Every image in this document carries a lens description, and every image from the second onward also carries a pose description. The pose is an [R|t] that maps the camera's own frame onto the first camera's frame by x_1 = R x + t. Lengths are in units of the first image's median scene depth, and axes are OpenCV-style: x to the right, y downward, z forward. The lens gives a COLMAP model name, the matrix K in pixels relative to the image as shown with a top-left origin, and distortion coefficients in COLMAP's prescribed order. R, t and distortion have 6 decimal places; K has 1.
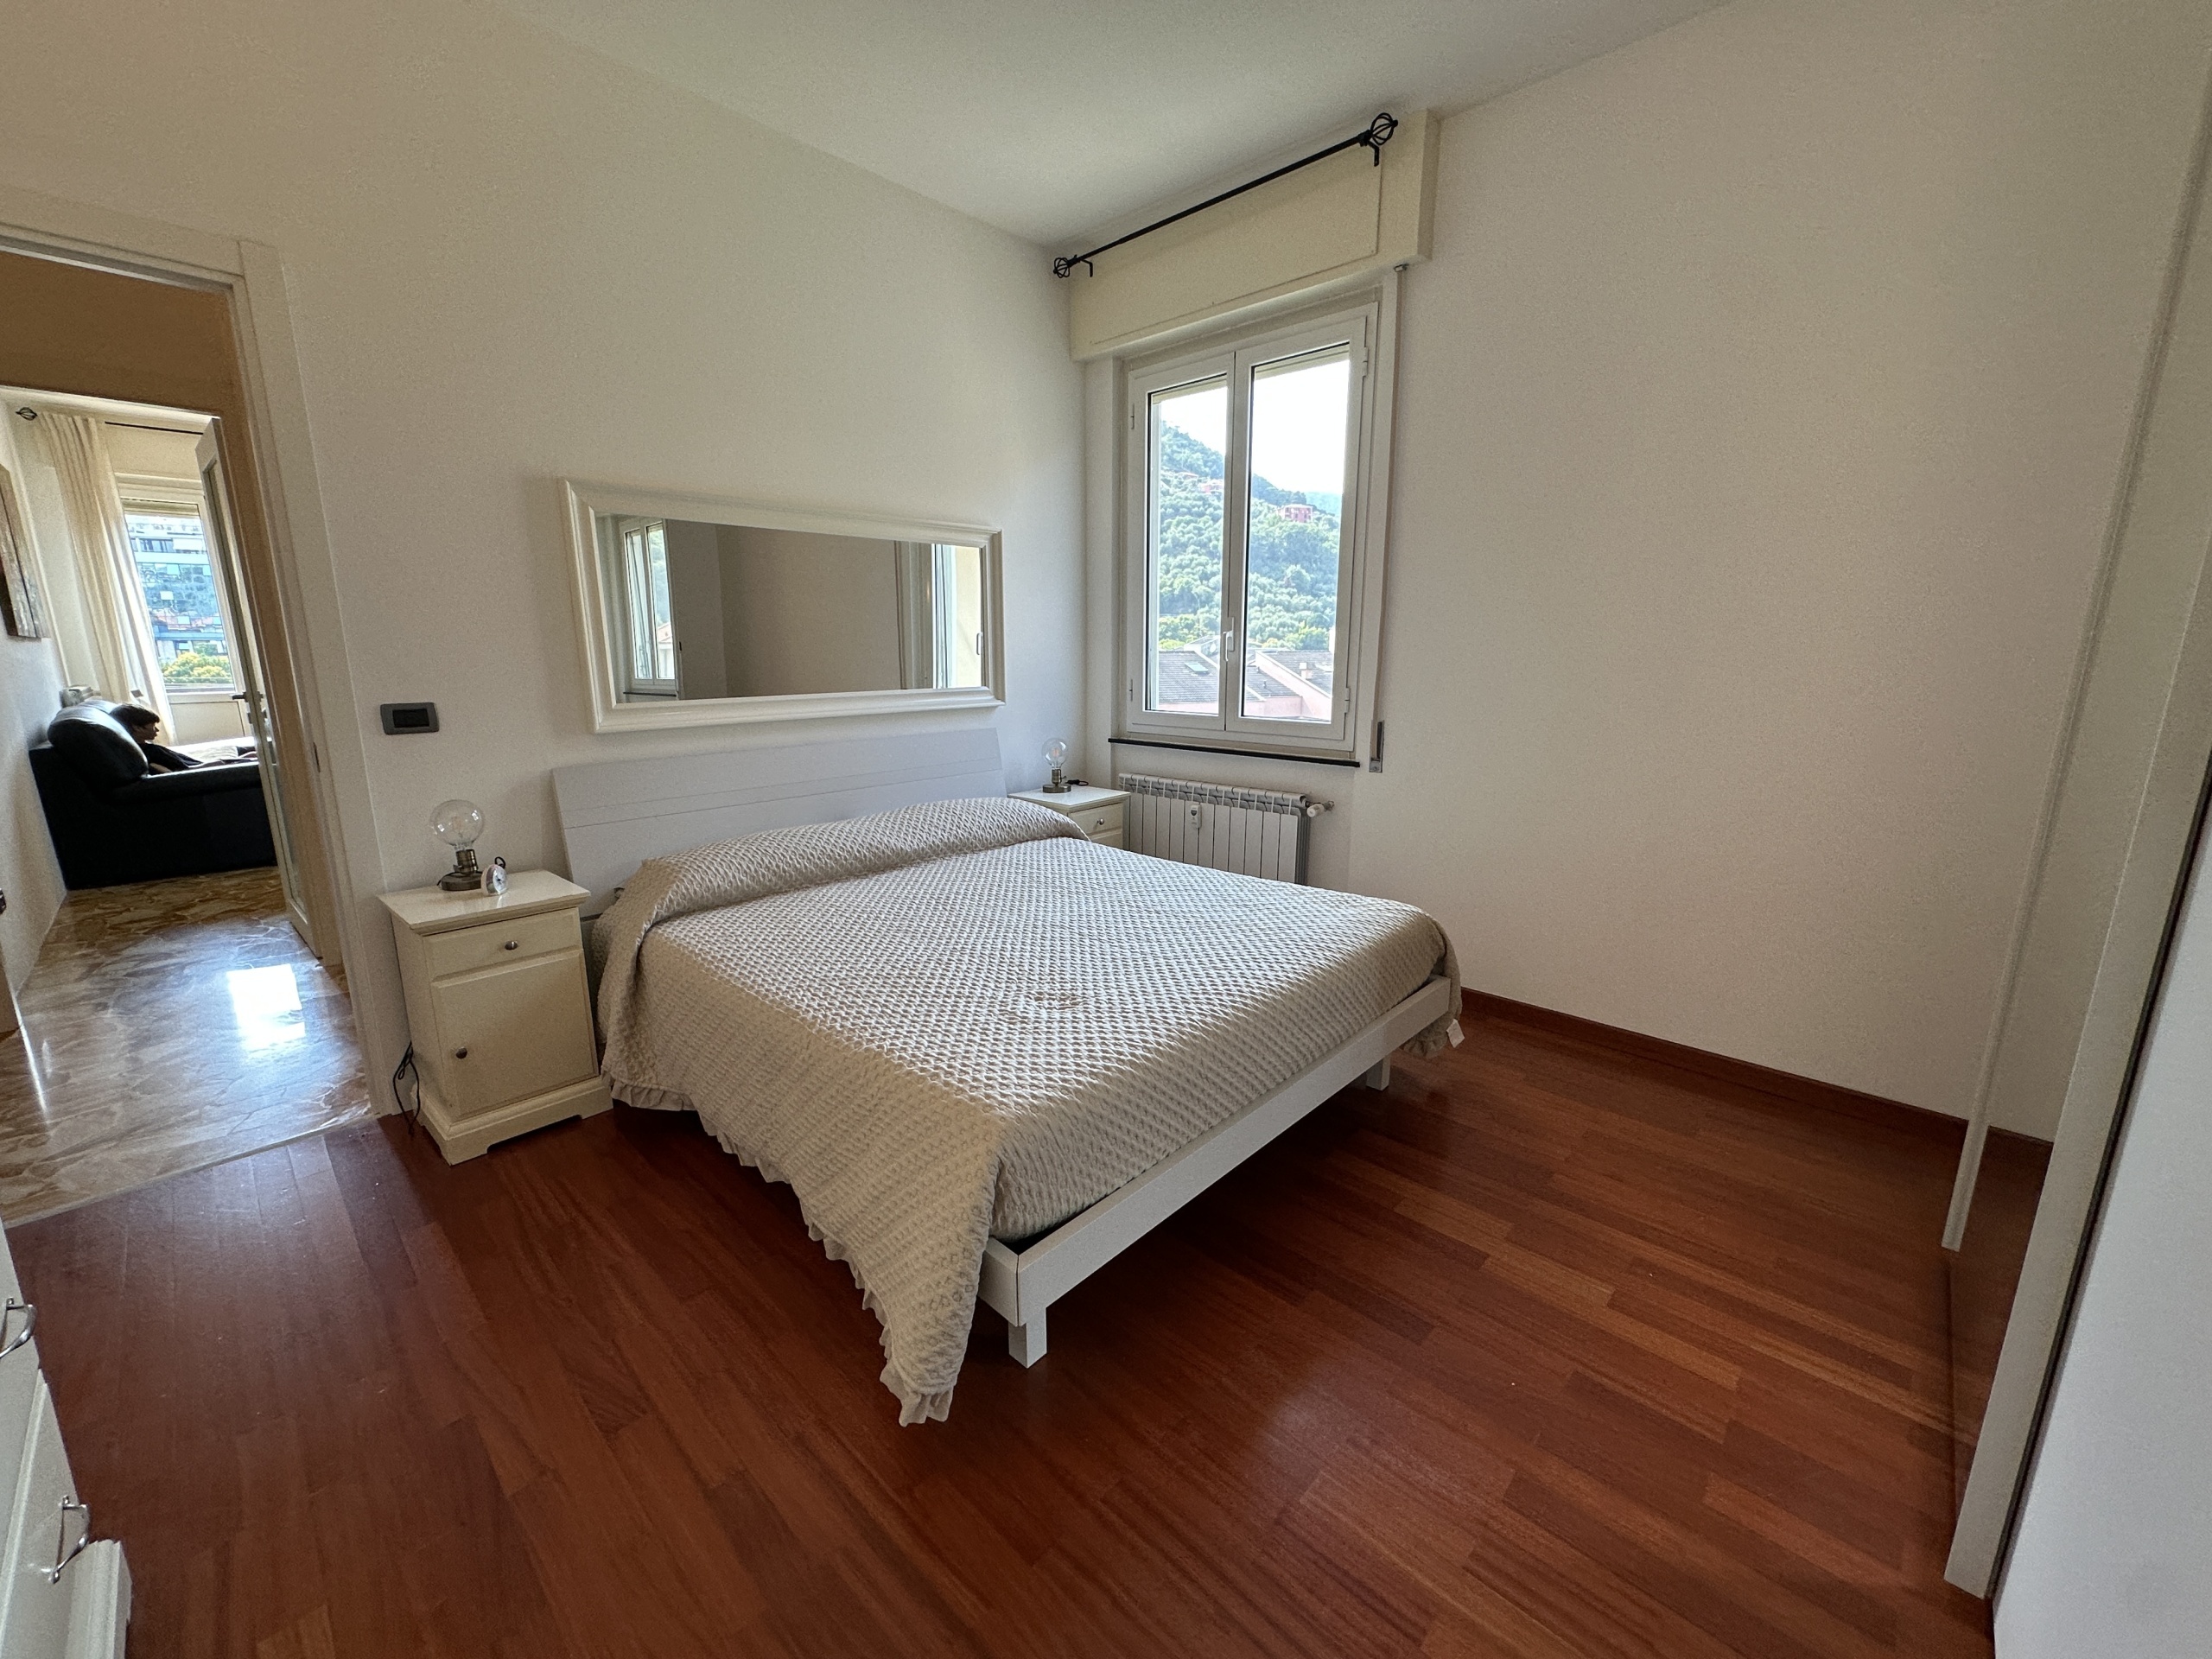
lens RADIAL K [[881.7, 0, 1114.5], [0, 881.7, 833.7], [0, 0, 1]] dist [-0.003963, 0.000169]
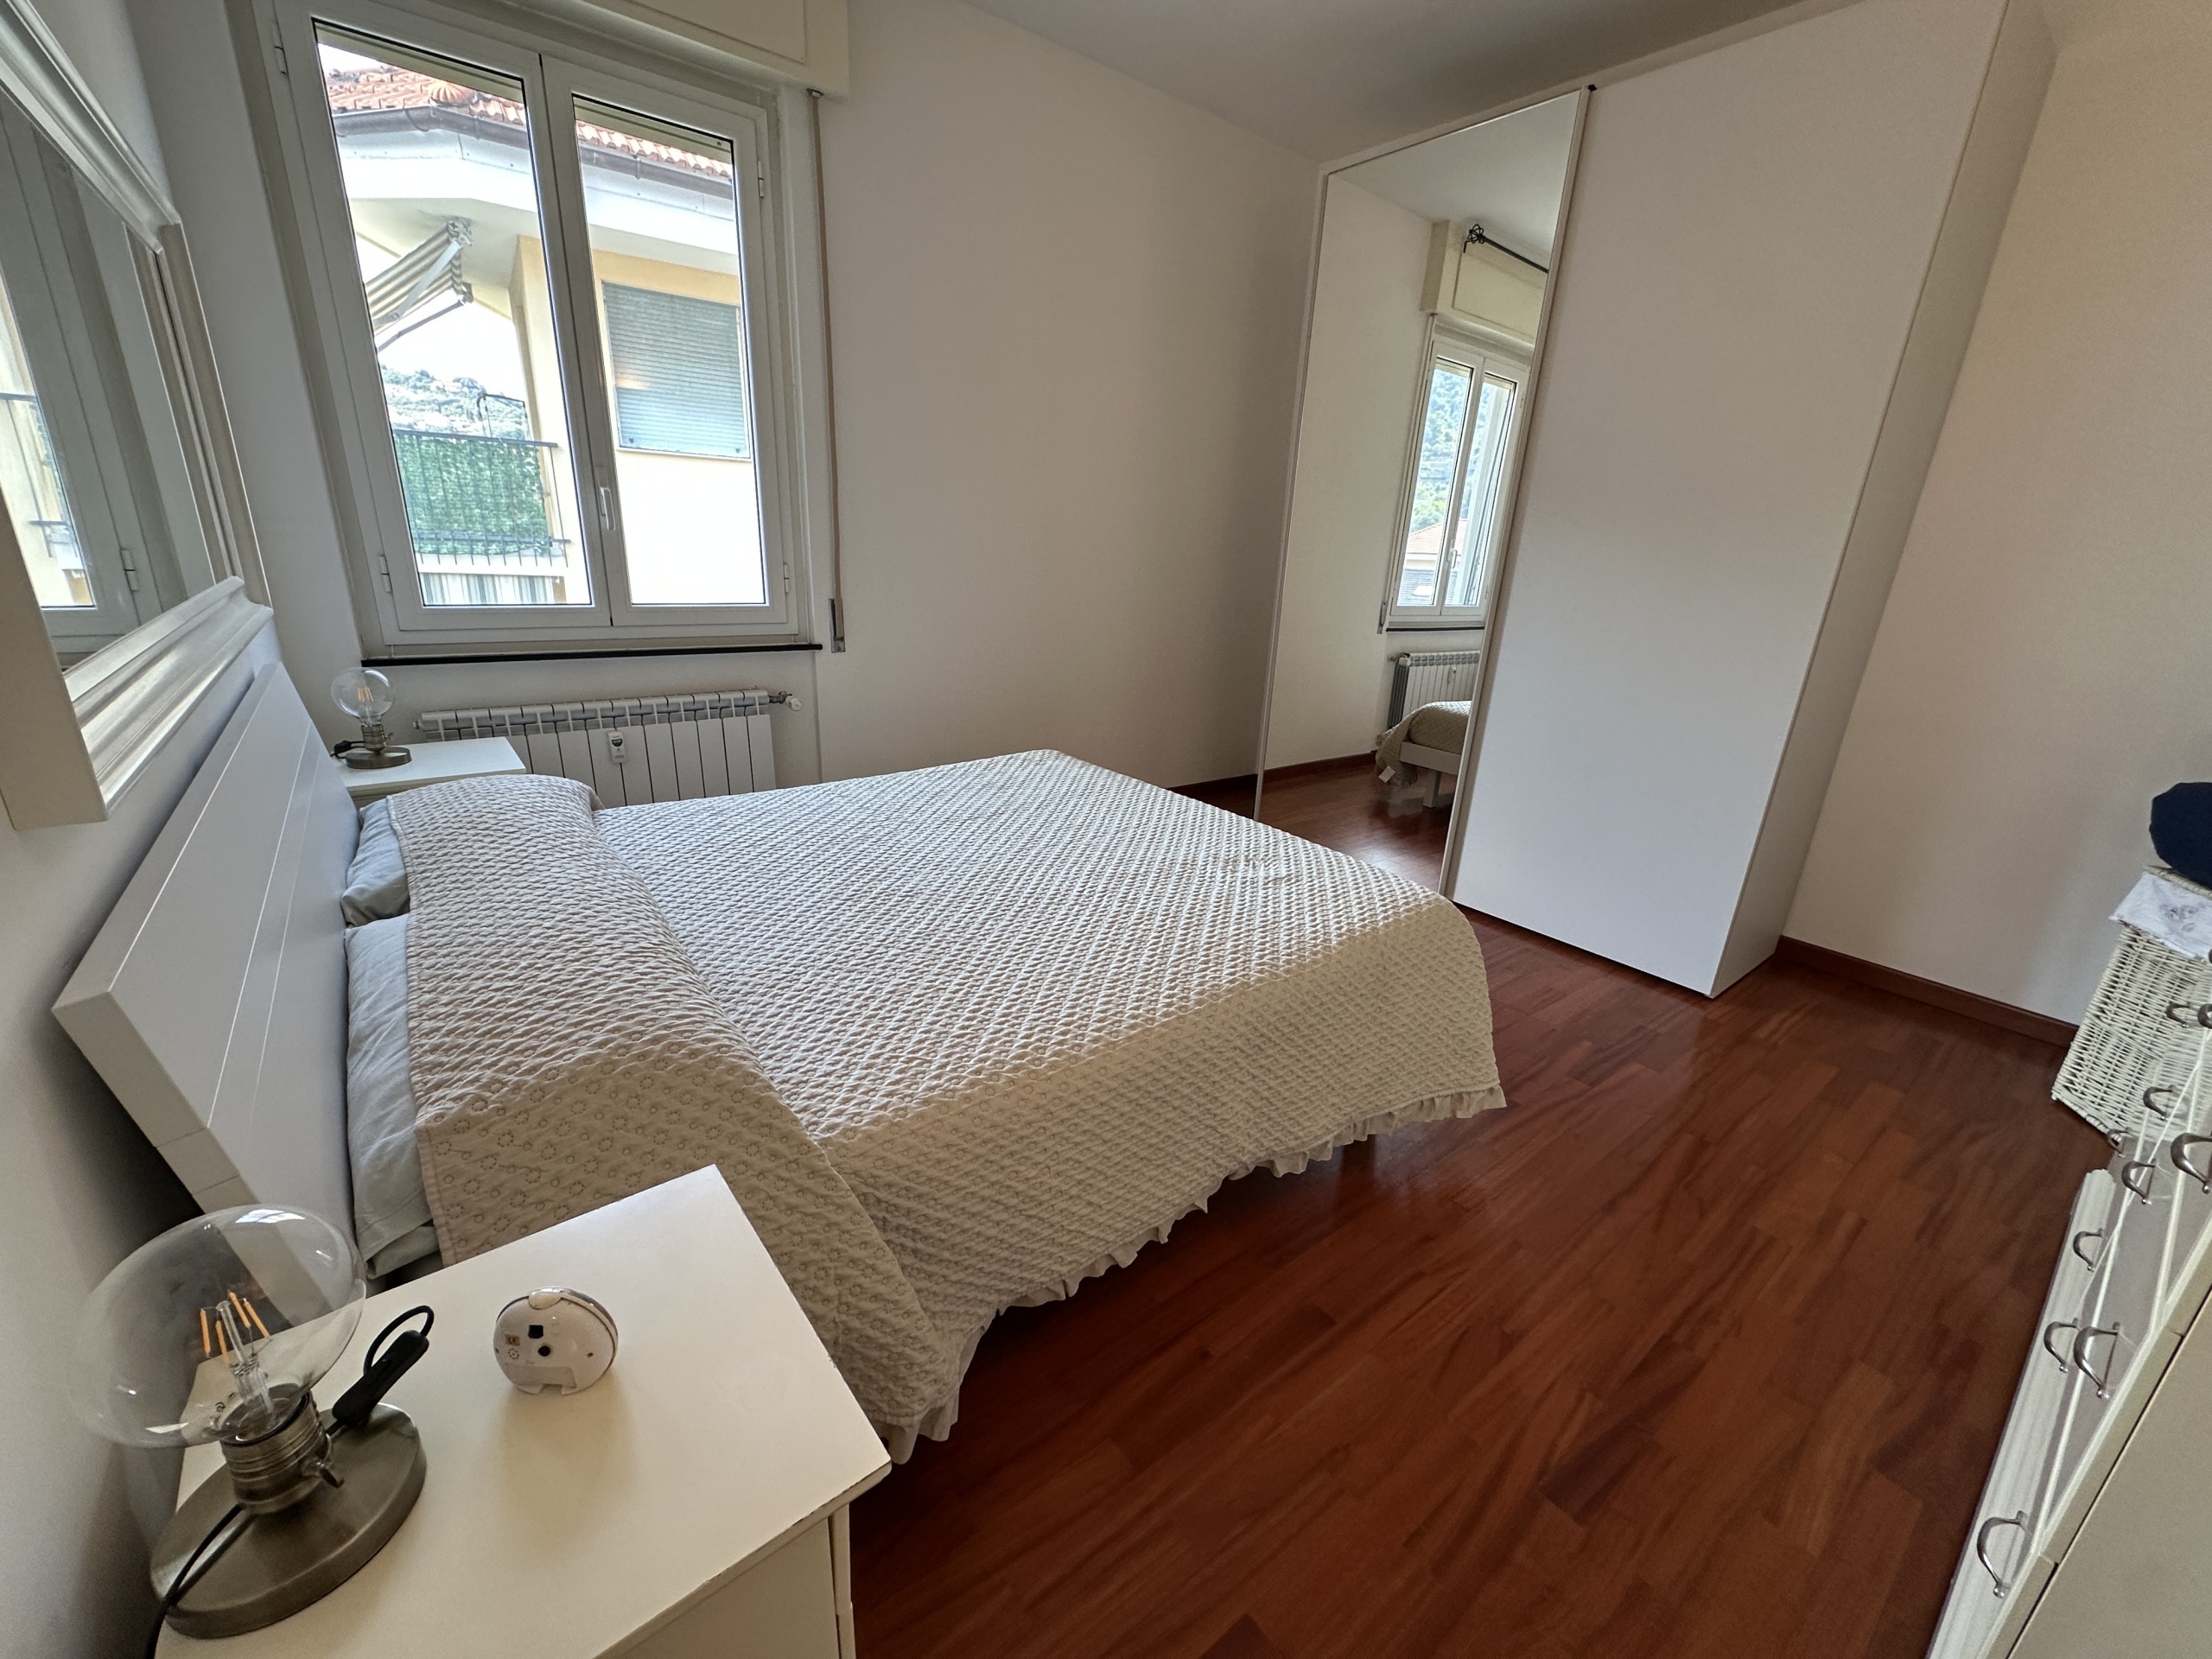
lens RADIAL K [[881.7, 0, 1114.7], [0, 881.7, 827.3], [0, 0, 1]] dist [-0.003963, 0.000169]
pose [[0.152357, -0.308468, 0.938954, -0.621350], [0.150155, 0.946241, 0.286497, -0.116546], [-0.976852, 0.097339, 0.190484, 0.510791]]
